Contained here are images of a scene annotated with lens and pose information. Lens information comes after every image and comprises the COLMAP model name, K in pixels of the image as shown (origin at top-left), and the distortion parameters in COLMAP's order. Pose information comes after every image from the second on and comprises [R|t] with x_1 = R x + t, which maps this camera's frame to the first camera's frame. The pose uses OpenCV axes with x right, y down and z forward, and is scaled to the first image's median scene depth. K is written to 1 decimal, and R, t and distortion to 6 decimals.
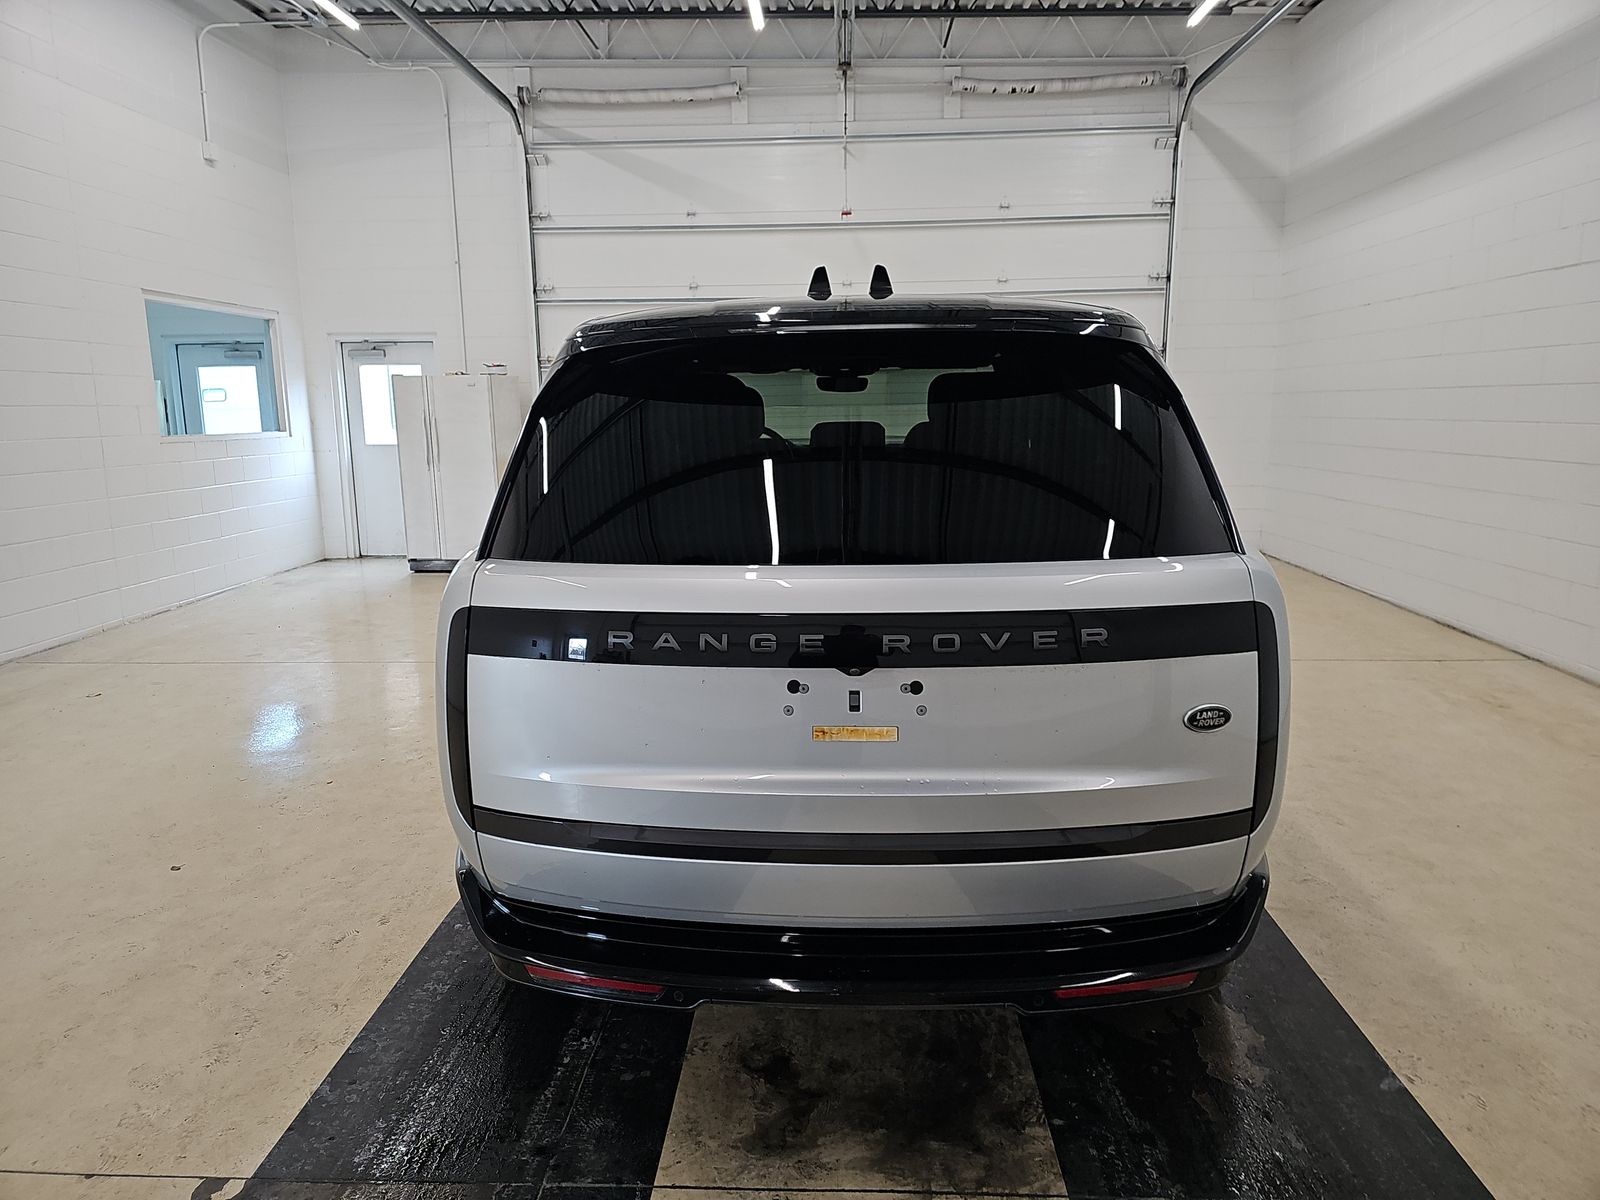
lens RADIAL K [[1052.4, 0, 800.5], [0, 1052.4, 576.4], [0, 0, 1]] dist [0.045581, -0.046296]
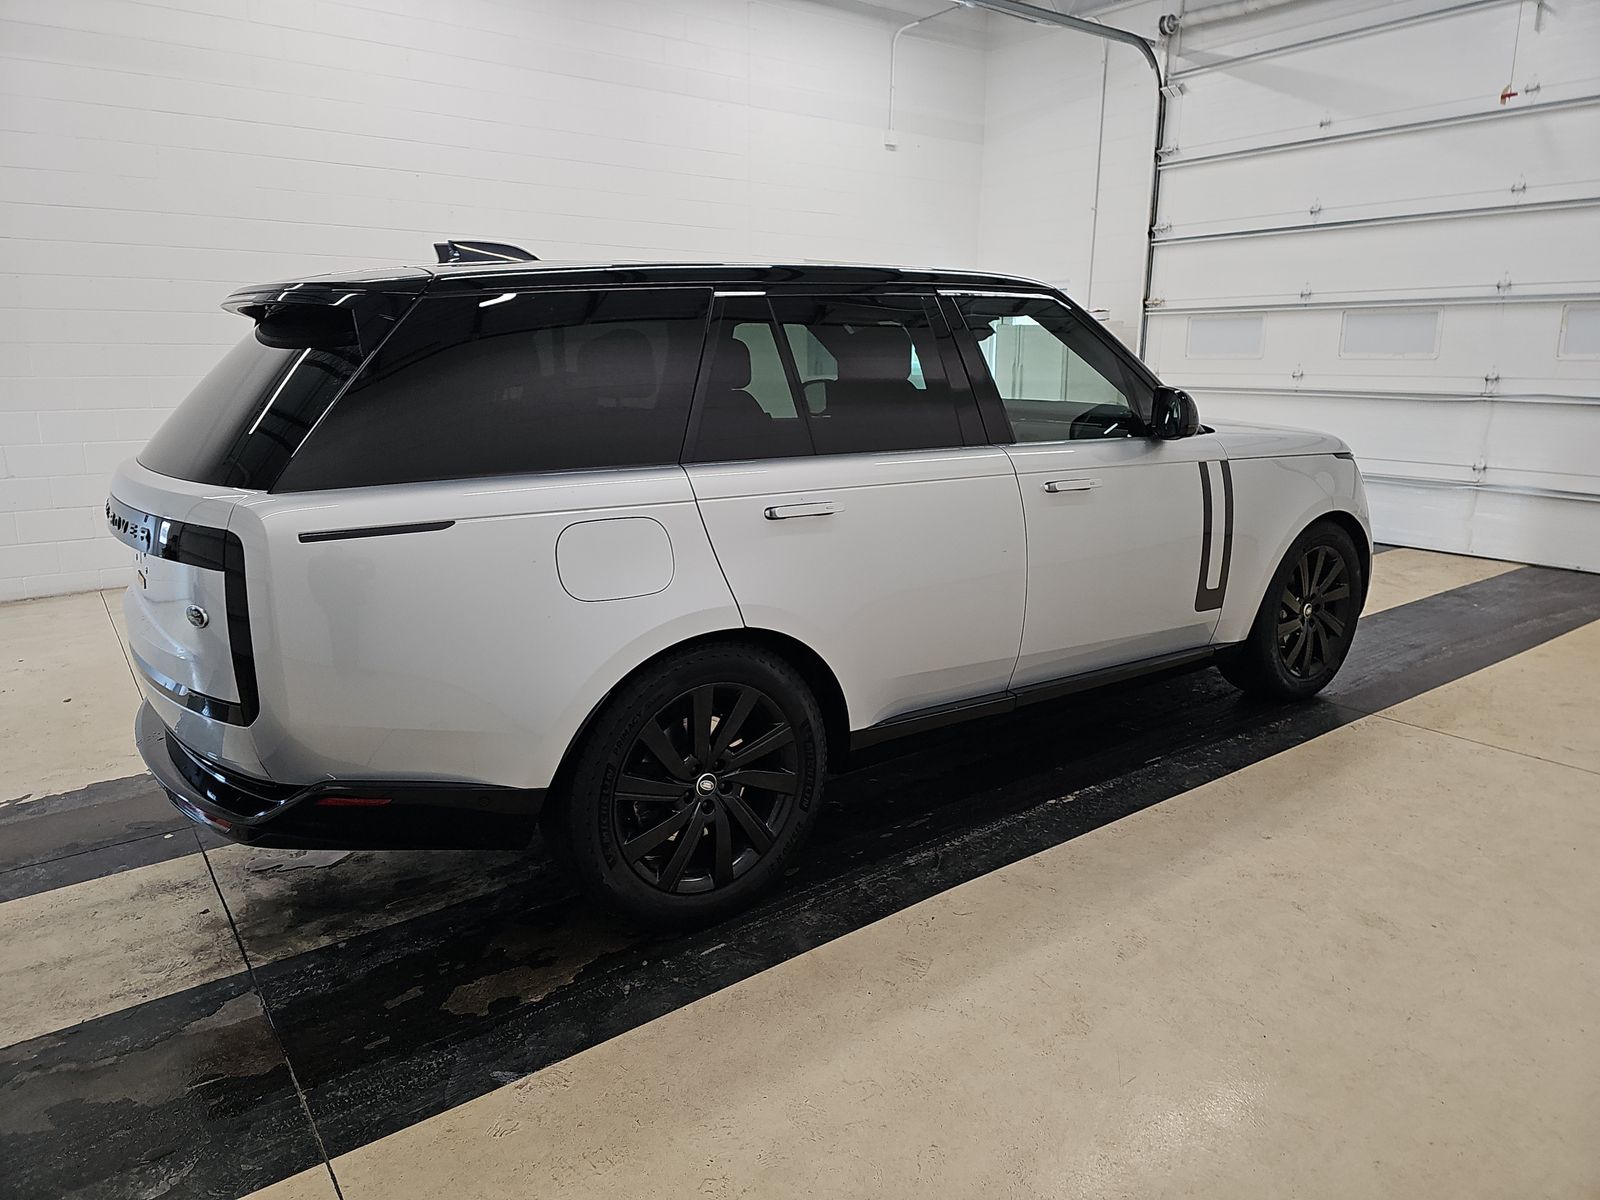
lens RADIAL K [[1052.4, 0, 800.5], [0, 1052.4, 576.4], [0, 0, 1]] dist [0.045581, -0.046296]
pose [[0.631028, 0.173452, -0.756121, 1.060866], [-0.131786, 0.984485, 0.115855, -0.092974], [0.764484, 0.026538, 0.644096, 0.437627]]
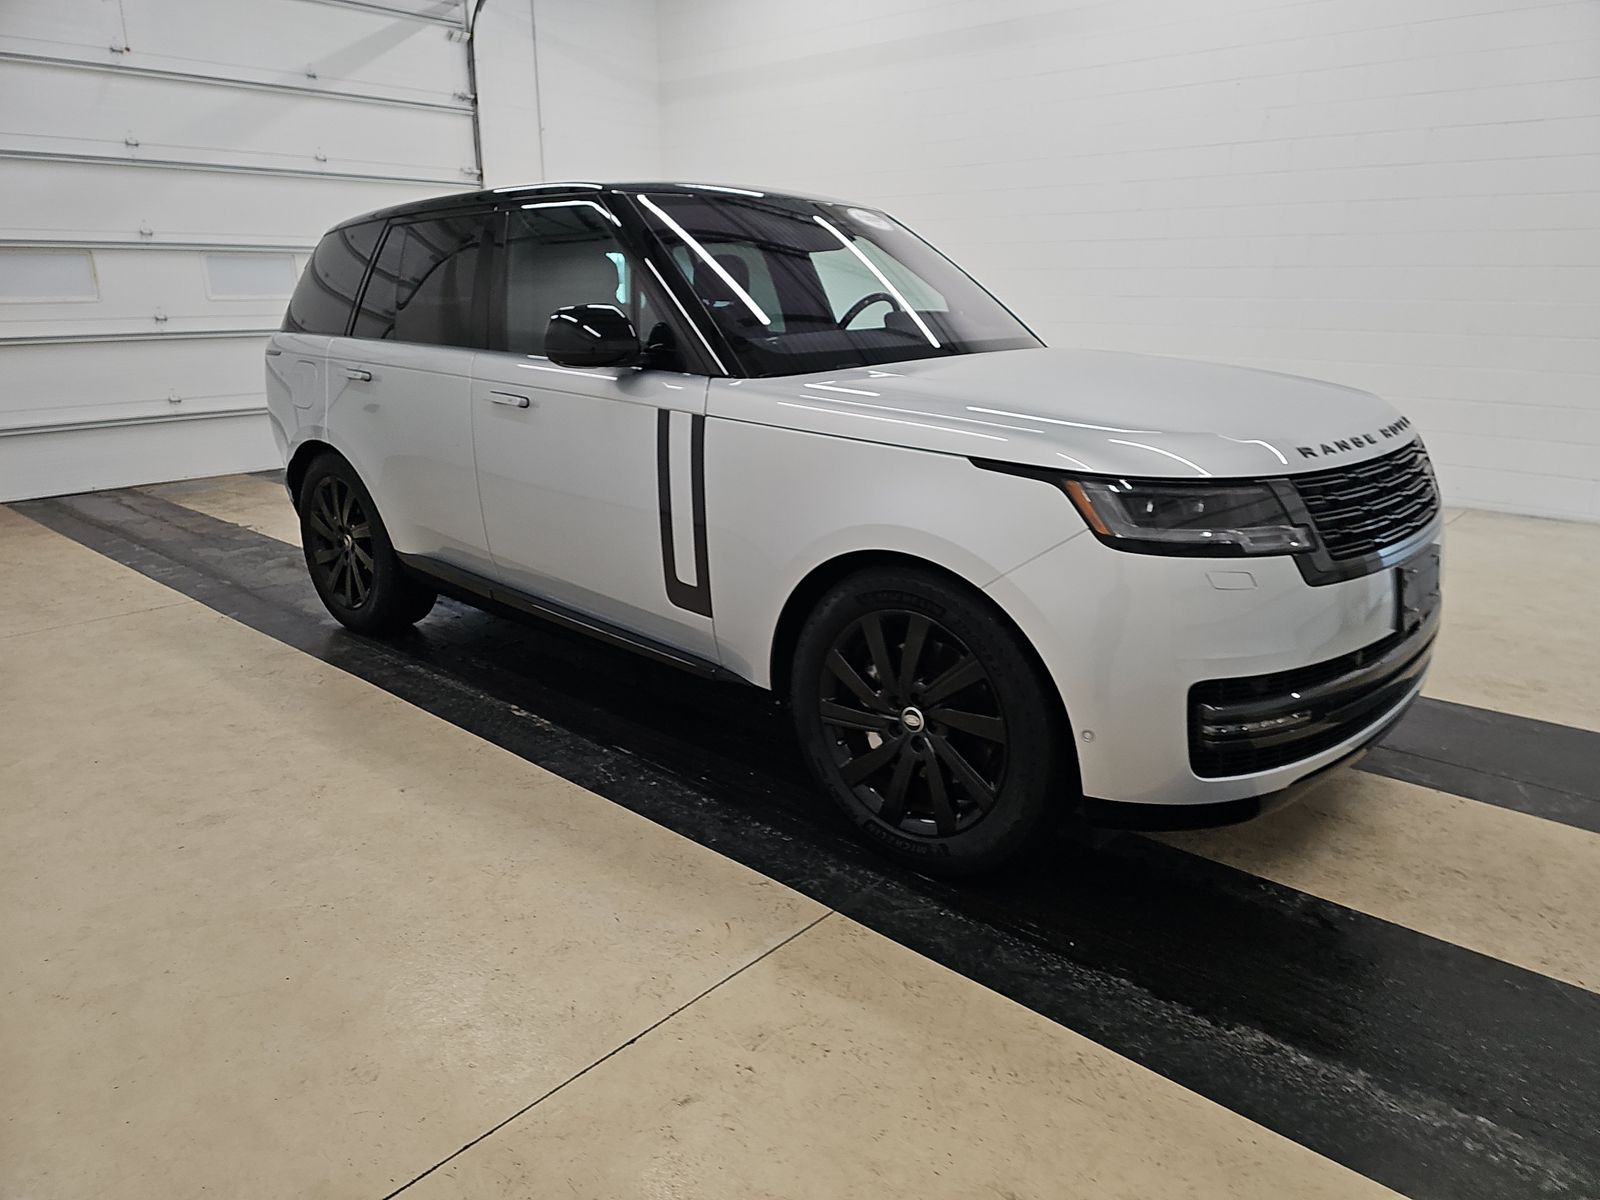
lens RADIAL K [[1065.2, 0, 798.7], [0, 1065.2, 578.0], [0, 0, 1]] dist [0.050451, -0.056686]
pose [[-0.644678, 0.213924, -0.733912, 1.050104], [-0.111560, 0.923442, 0.367164, -0.370410], [0.756270, 0.318578, -0.571457, 2.313717]]
